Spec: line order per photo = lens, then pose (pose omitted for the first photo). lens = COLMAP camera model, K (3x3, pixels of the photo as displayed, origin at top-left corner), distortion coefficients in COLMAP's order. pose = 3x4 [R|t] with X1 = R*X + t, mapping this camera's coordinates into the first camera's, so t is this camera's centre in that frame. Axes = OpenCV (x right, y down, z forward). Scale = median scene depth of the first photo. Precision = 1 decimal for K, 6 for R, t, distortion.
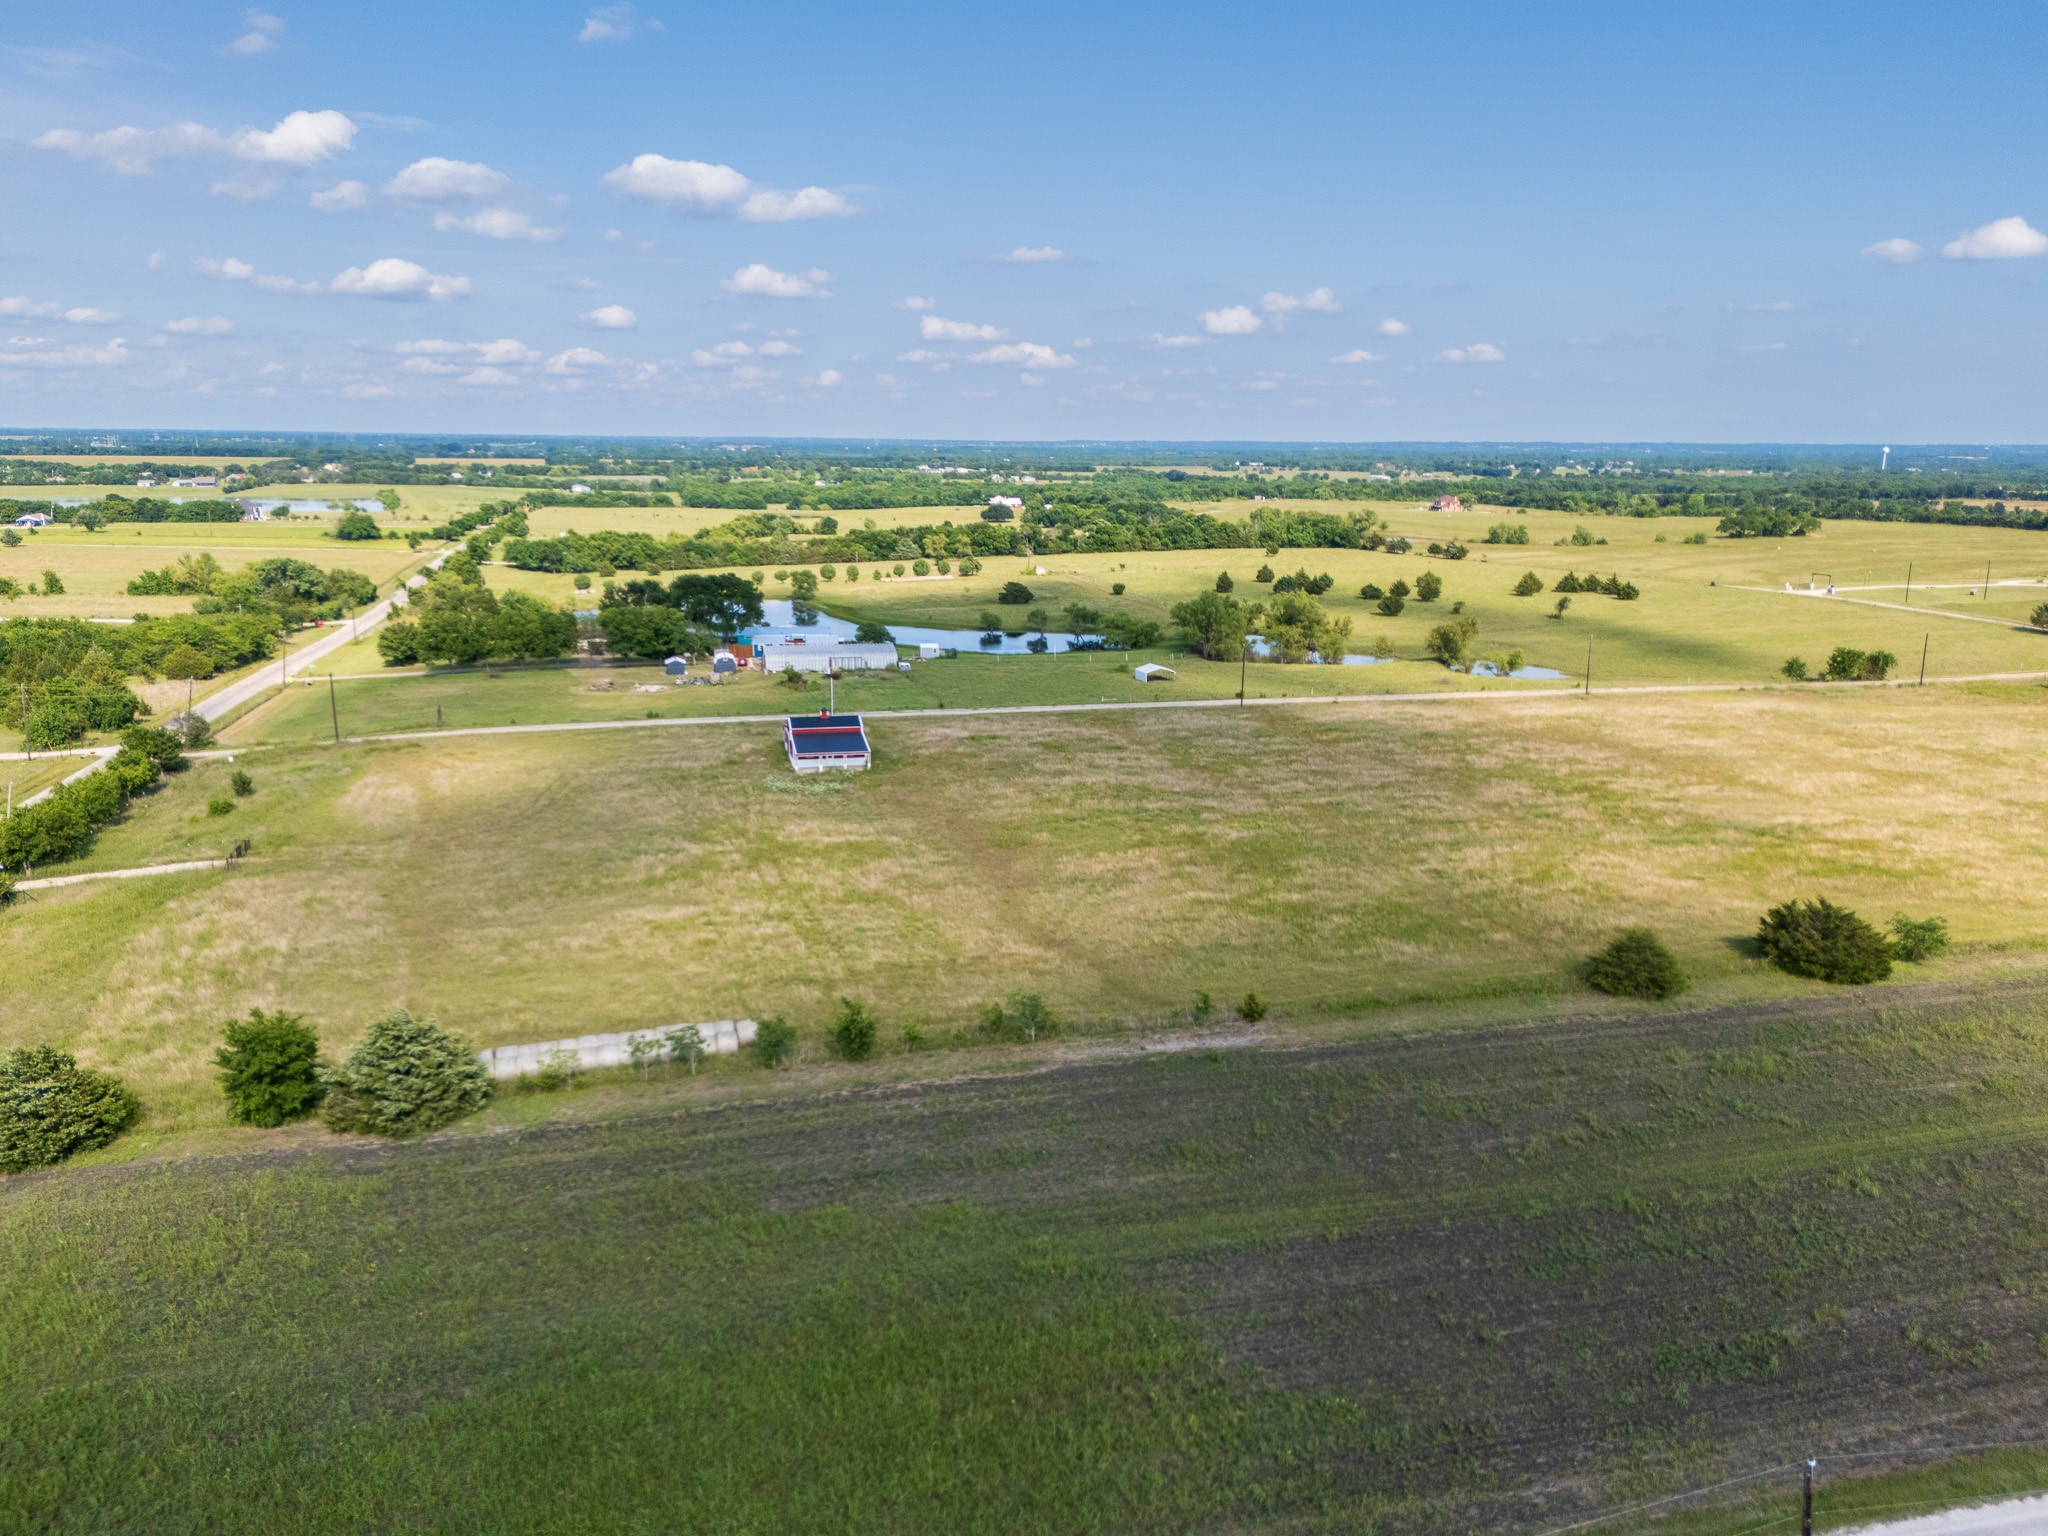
lens RADIAL K [[1491.7, 0, 1043.1], [0, 1491.7, 759.6], [0, 0, 1]] dist [0.083753, -0.089240]
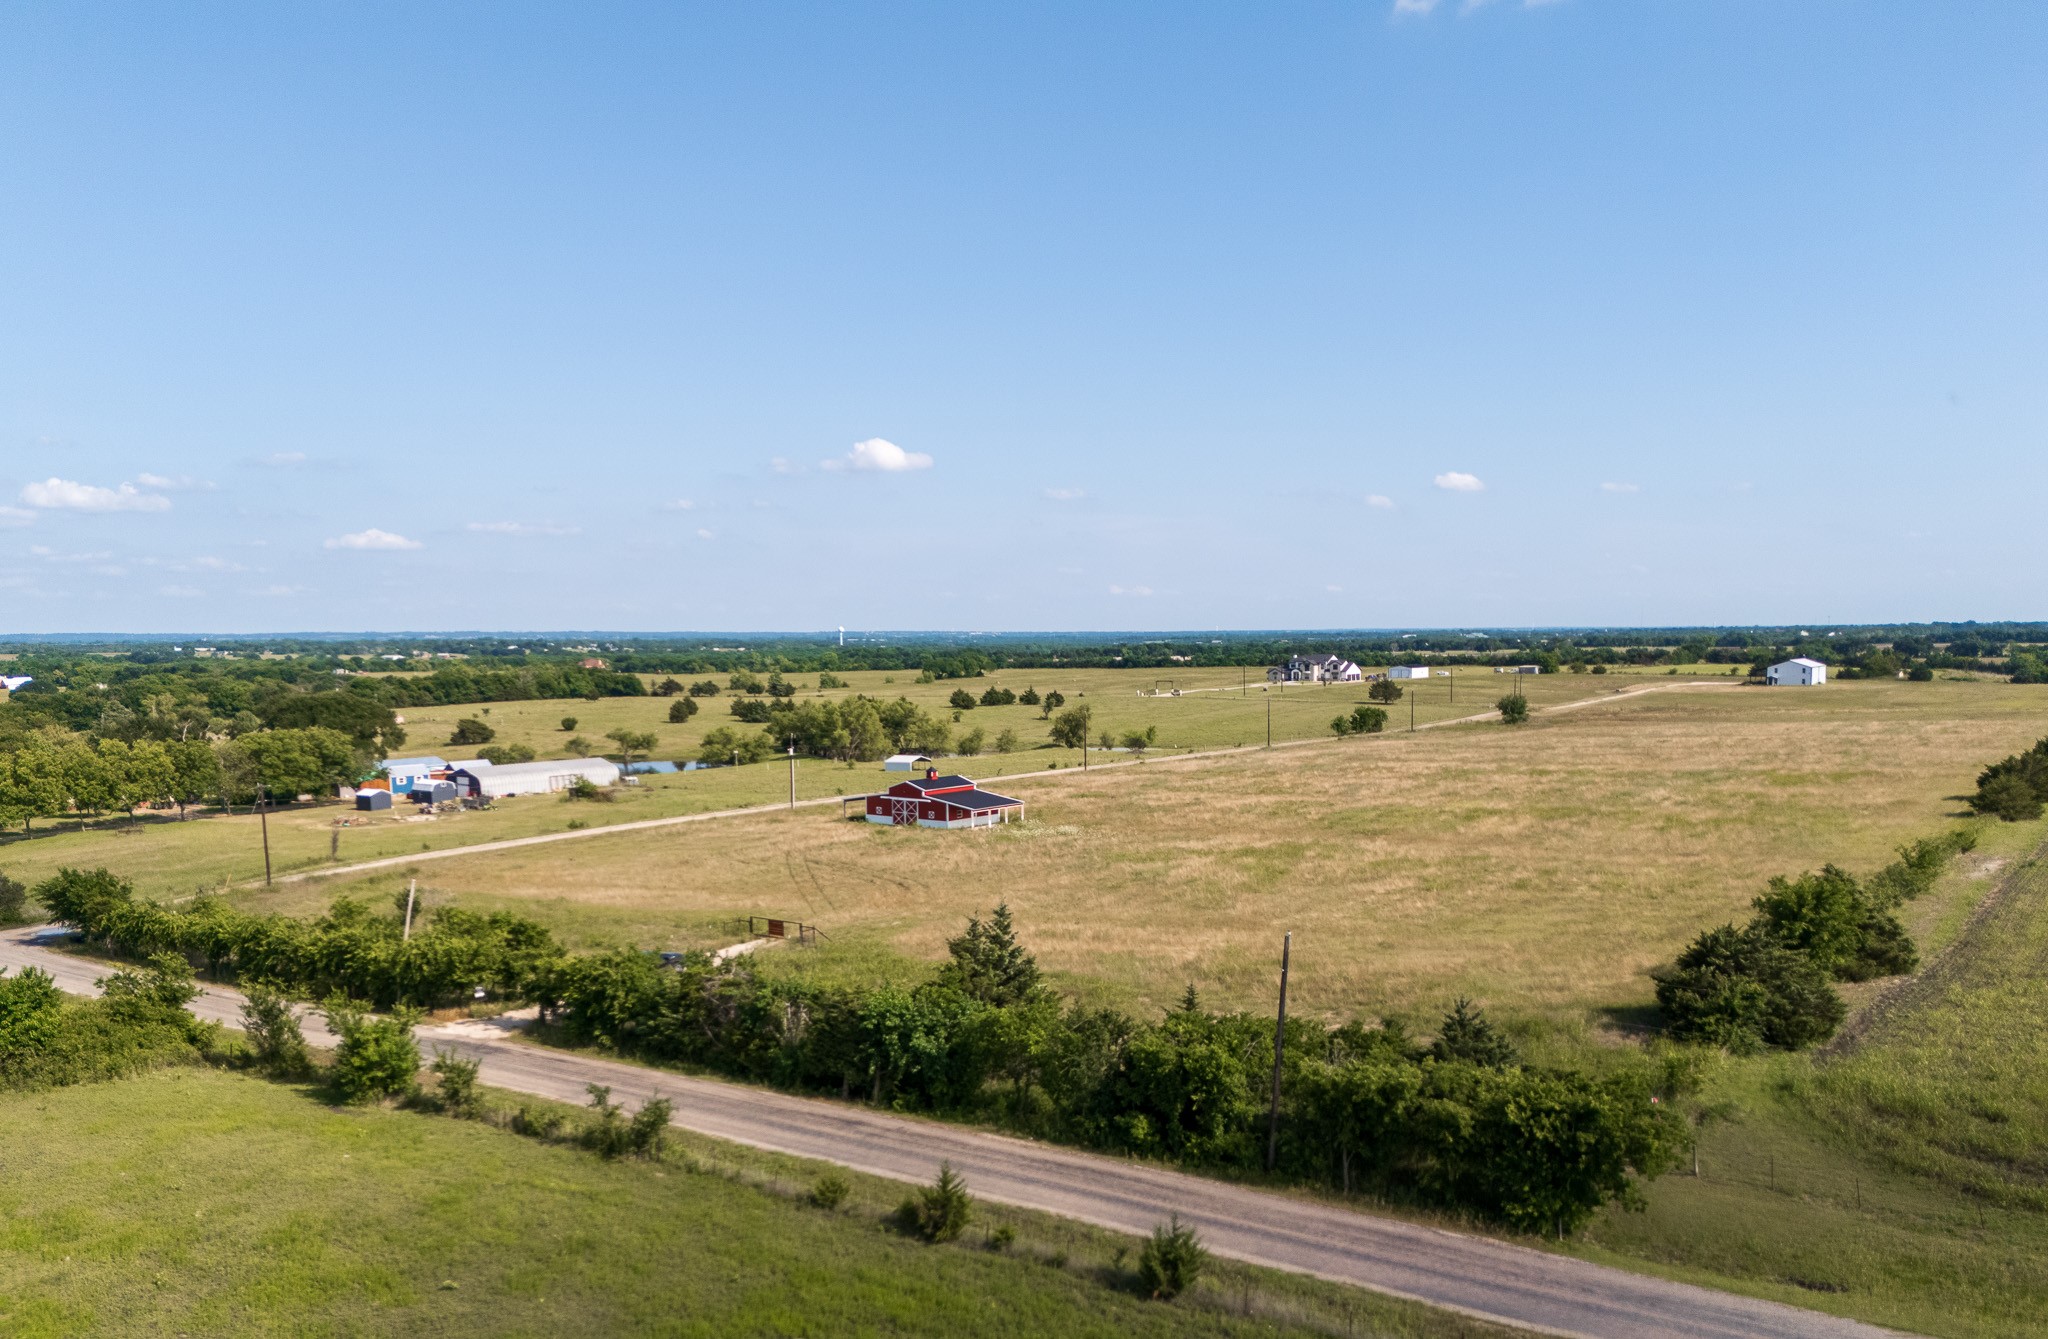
lens RADIAL K [[1548.7, 0, 1091.6], [0, 1548.7, 806.4], [0, 0, 1]] dist [0.085897, -0.094525]
pose [[0.769867, -0.087847, 0.632129, -0.209839], [0.147932, 0.988069, -0.042854, 0.013408], [-0.620823, 0.126505, 0.773677, 0.067864]]
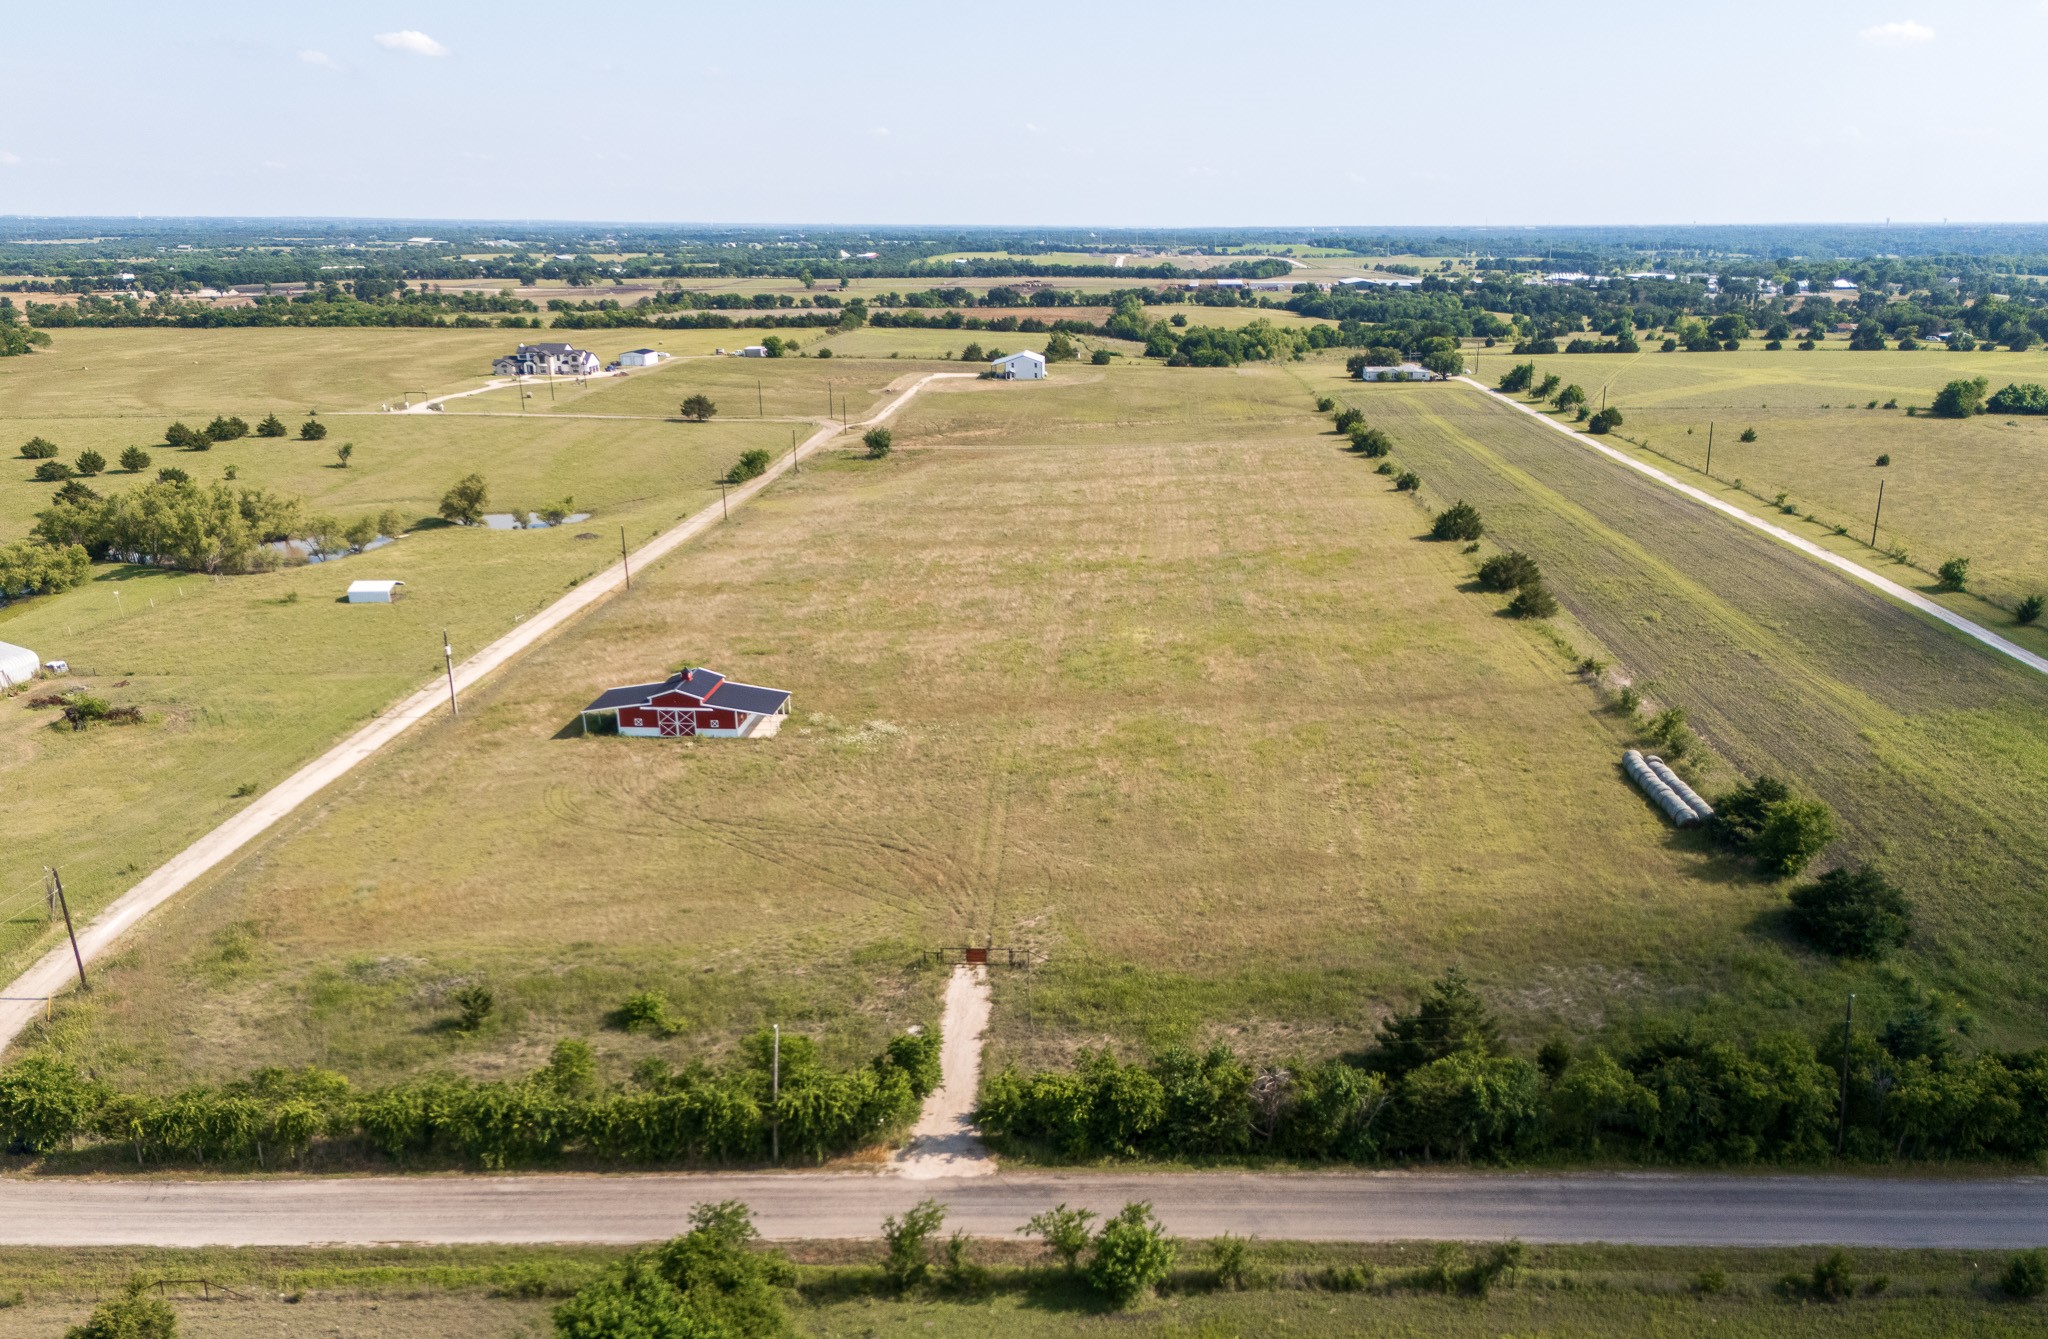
lens RADIAL K [[1548.7, 0, 1075.8], [0, 1548.7, 800.2], [0, 0, 1]] dist [0.085897, -0.094525]
pose [[0.287620, -0.338744, 0.895839, -0.281842], [0.199500, 0.936036, 0.289892, -0.055193], [-0.936736, 0.095341, 0.336802, 0.158063]]
